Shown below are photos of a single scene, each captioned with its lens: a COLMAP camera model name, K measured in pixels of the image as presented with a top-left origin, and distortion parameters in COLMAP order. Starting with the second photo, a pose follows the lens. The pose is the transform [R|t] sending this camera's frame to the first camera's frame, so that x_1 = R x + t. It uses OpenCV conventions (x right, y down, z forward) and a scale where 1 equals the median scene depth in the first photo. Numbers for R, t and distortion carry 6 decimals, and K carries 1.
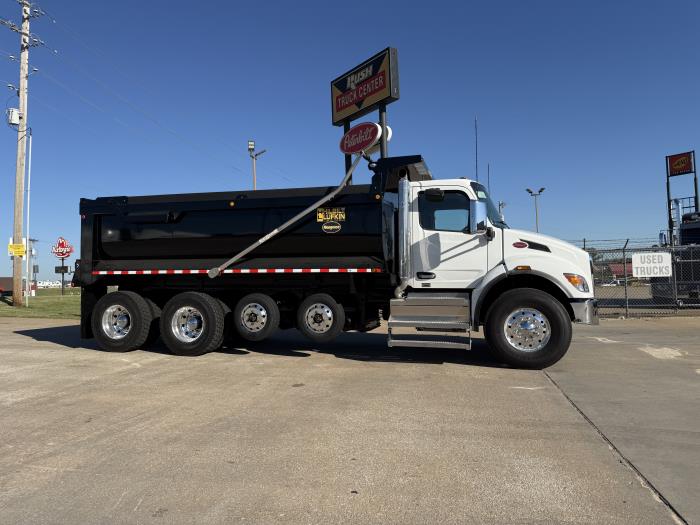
lens RADIAL K [[491.6, 0, 353.3], [0, 491.6, 260.4], [0, 0, 1]] dist [0.037171, -0.042122]
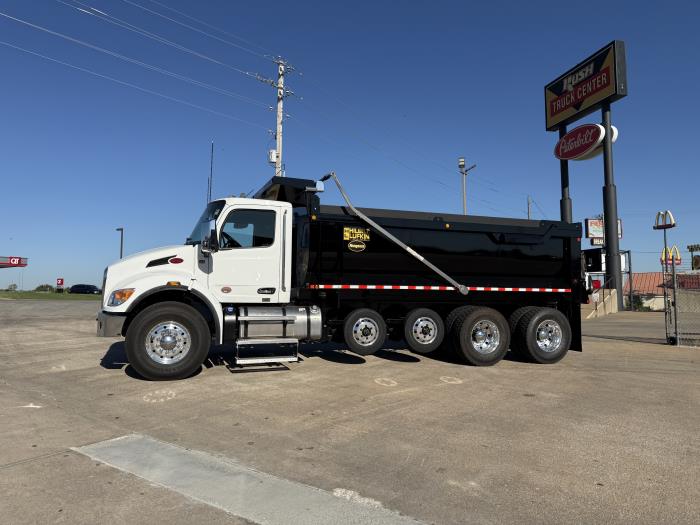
lens RADIAL K [[491.6, 0, 347.8], [0, 491.6, 260.3], [0, 0, 1]] dist [0.037171, -0.042122]
pose [[0.914221, 0.002646, -0.405208, -0.025000], [-0.011905, 0.999722, -0.020332, -0.011078], [0.405042, 0.023412, 0.913998, -0.115939]]
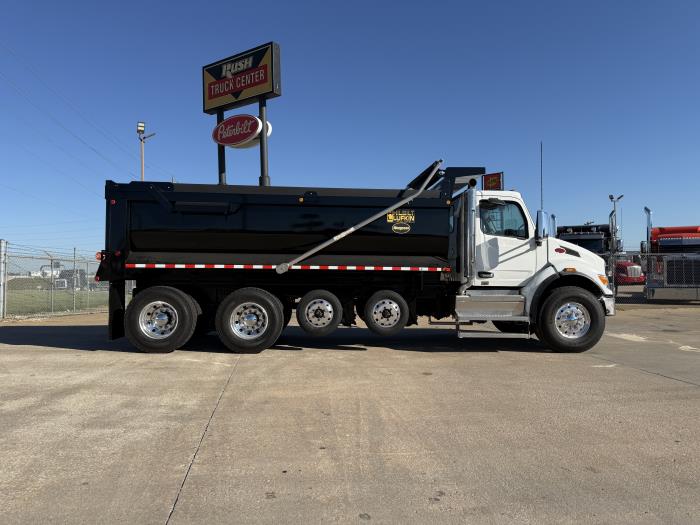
lens RADIAL K [[491.6, 0, 355.5], [0, 491.6, 268.4], [0, 0, 1]] dist [0.037171, -0.042122]
pose [[0.943127, 0.019882, 0.331837, -0.441703], [-0.026489, 0.999530, 0.015401, 0.005644], [-0.331375, -0.023315, 0.943211, 0.023369]]
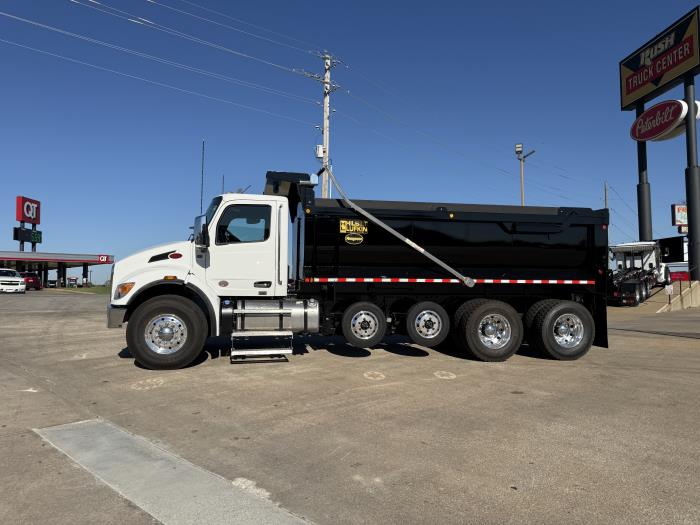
lens RADIAL K [[491.6, 0, 347.4], [0, 491.6, 266.0], [0, 0, 1]] dist [0.037171, -0.042122]
pose [[0.845738, 0.002743, -0.533592, 0.097951], [-0.000402, 0.999990, 0.004503, -0.010250], [0.533599, -0.003594, 0.845730, -0.043996]]
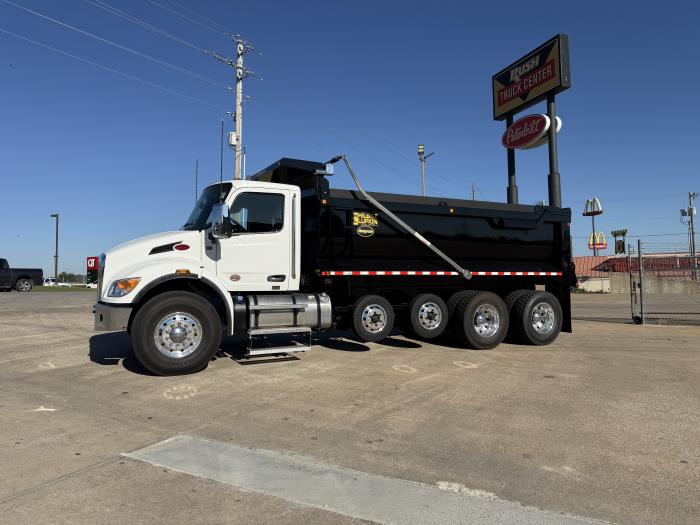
lens RADIAL K [[491.6, 0, 348.4], [0, 491.6, 258.0], [0, 0, 1]] dist [0.037171, -0.042122]
pose [[0.954960, 0.003013, -0.296720, -0.149867], [-0.002695, 0.999995, 0.001481, -0.008726], [0.296723, -0.000615, 0.954963, -0.137542]]
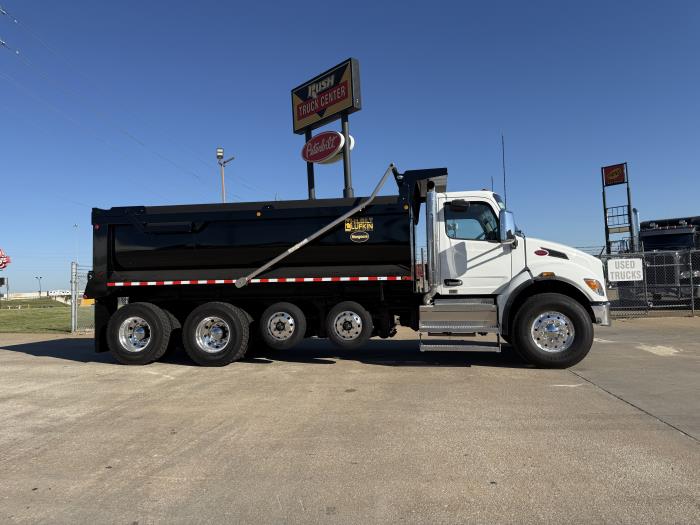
lens RADIAL K [[491.6, 0, 353.8], [0, 491.6, 260.4], [0, 0, 1]] dist [0.037171, -0.042122]
pose [[0.994696, -0.009041, 0.102464, -0.146542], [0.010598, 0.999836, -0.014667, -0.002670], [-0.102314, 0.015675, 0.994629, -0.020654]]
